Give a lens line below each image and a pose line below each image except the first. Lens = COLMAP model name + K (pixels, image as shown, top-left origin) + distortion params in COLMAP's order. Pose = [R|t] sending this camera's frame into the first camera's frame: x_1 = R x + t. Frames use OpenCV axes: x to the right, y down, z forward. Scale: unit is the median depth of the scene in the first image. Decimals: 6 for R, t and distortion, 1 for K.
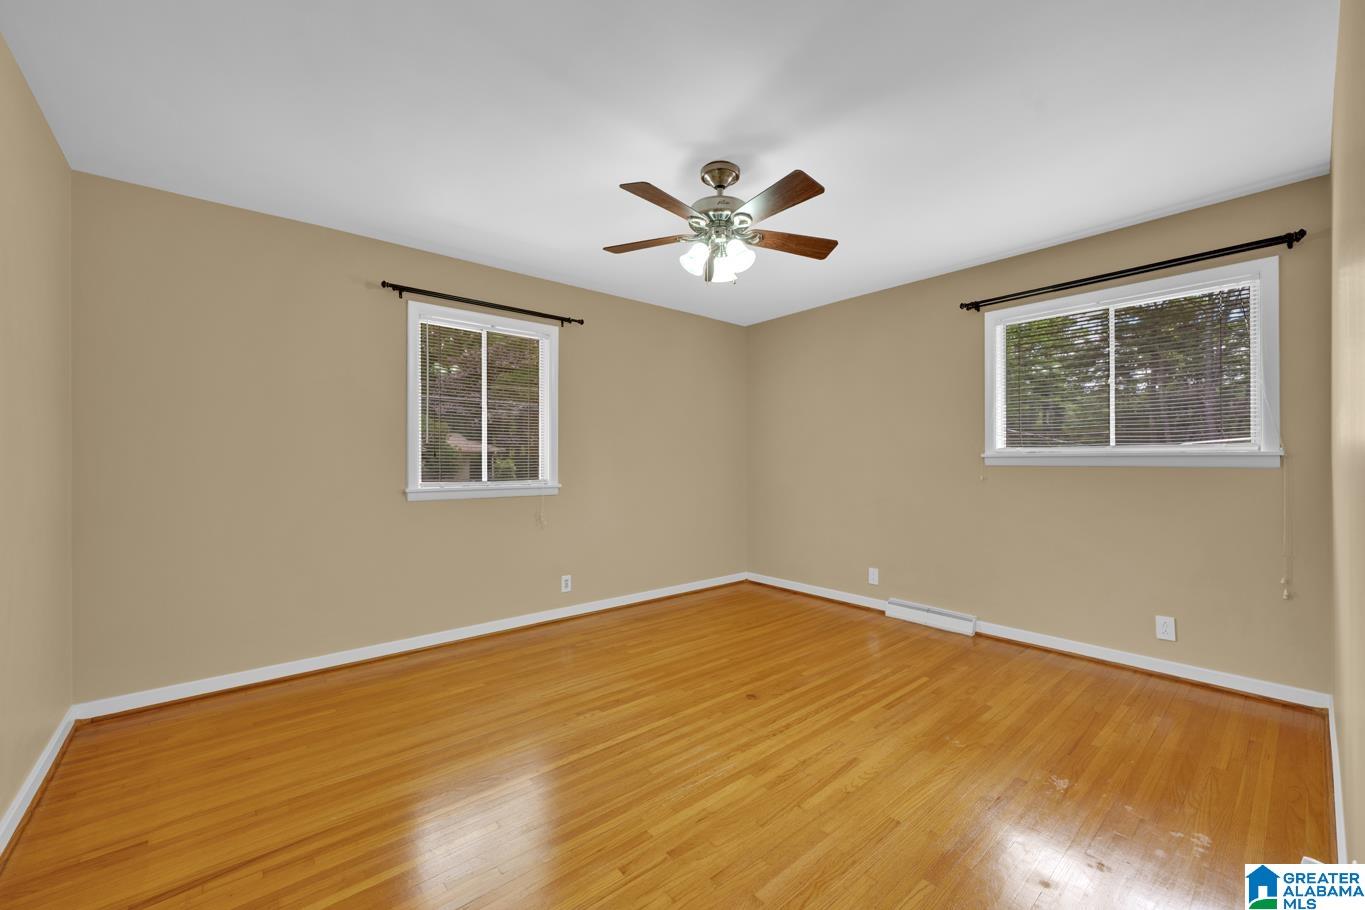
lens RADIAL K [[537.0, 0, 681.2], [0, 537.0, 459.3], [0, 0, 1]] dist [0.001218, 0.000250]
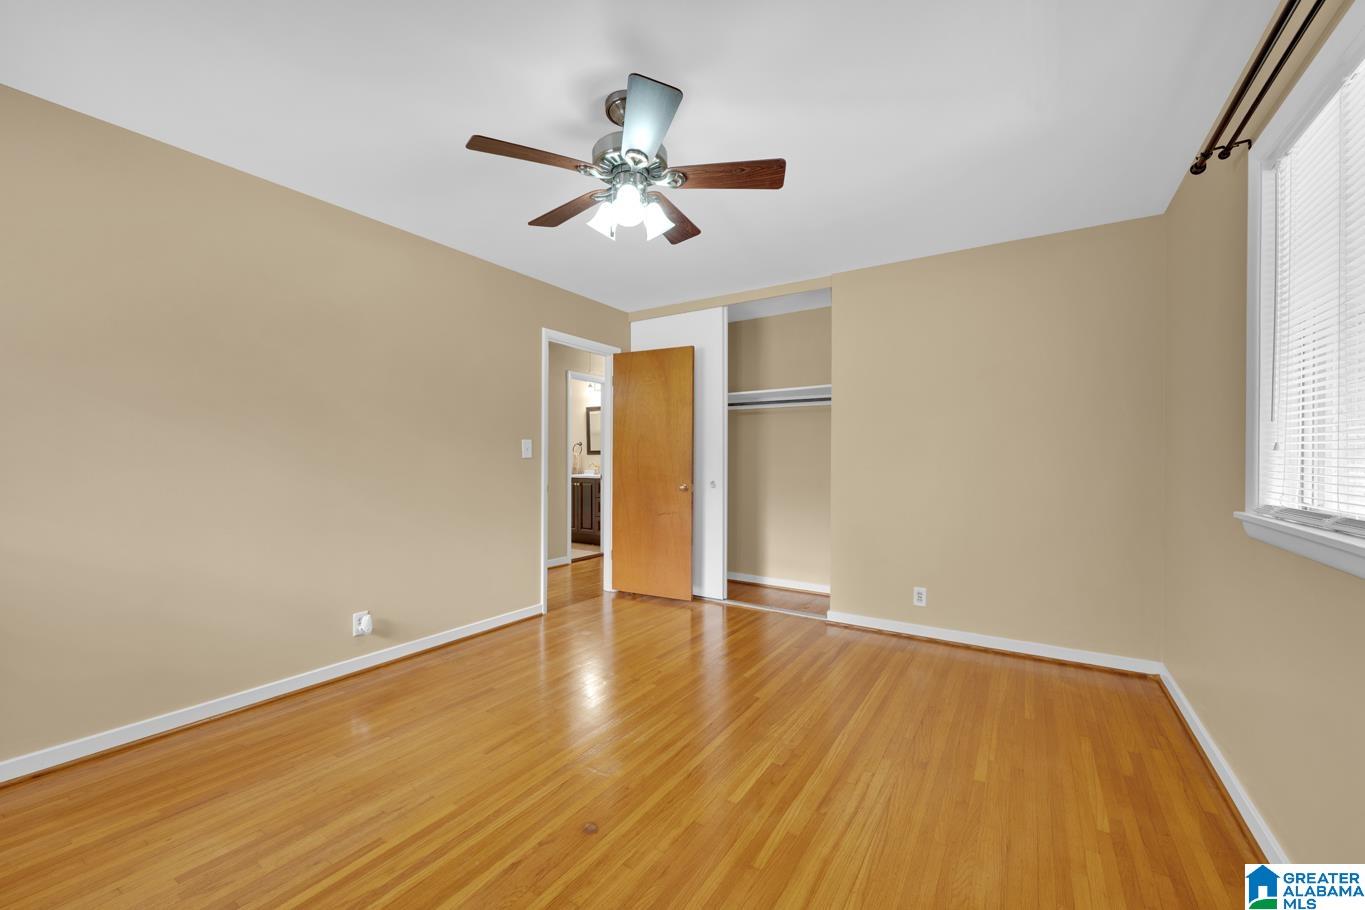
lens RADIAL K [[537.0, 0, 681.2], [0, 537.0, 459.3], [0, 0, 1]] dist [0.001218, 0.000250]
pose [[-0.957921, -0.000164, -0.287032, 0.219500], [-0.001252, 0.999993, 0.003605, 0.002679], [0.287029, 0.003813, -0.957914, 1.714724]]
